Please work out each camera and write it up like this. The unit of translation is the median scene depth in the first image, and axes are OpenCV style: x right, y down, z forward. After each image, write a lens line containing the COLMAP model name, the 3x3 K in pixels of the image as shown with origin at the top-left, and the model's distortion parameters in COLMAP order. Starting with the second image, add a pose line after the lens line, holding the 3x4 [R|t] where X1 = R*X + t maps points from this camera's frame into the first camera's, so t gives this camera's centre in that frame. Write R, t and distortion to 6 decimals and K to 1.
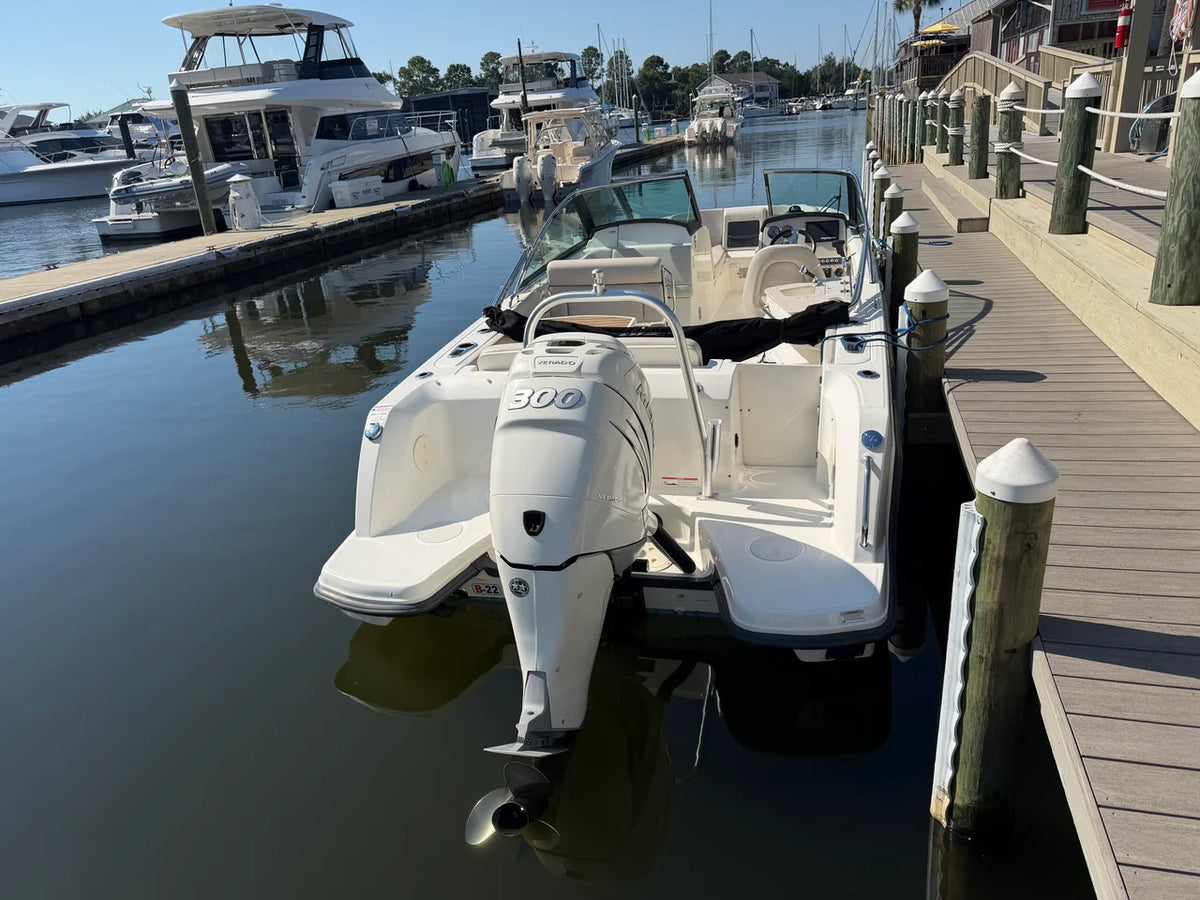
lens RADIAL K [[835.6, 0, 600.0], [0, 835.6, 450.0], [0, 0, 1]] dist [0.007565, -0.009632]
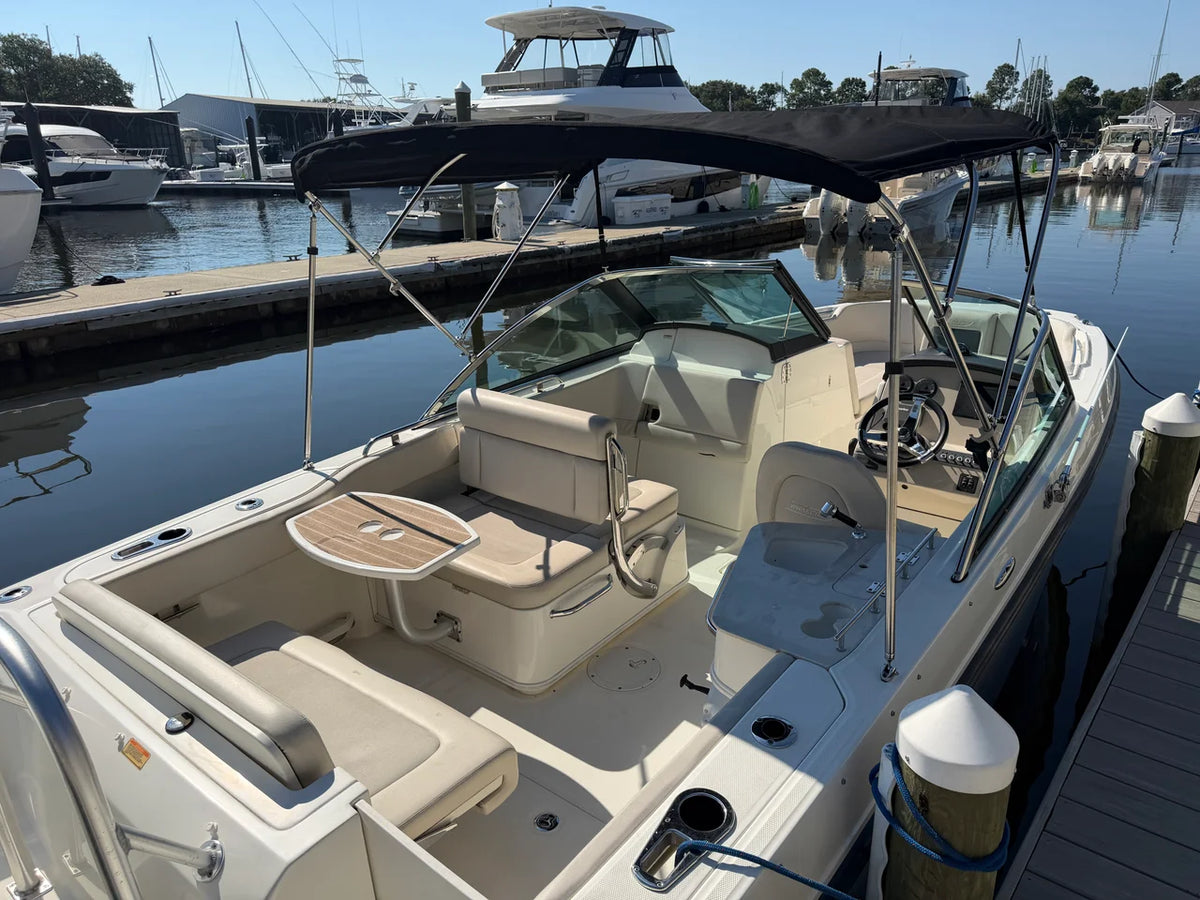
lens RADIAL K [[841.9, 0, 619.9], [0, 841.9, 463.6], [0, 0, 1]] dist [0.062632, -0.067314]
pose [[0.920366, 0.194681, -0.339154, 0.061575], [-0.196398, 0.980077, 0.029616, -0.047261], [0.338163, 0.039352, 0.940265, 0.098122]]
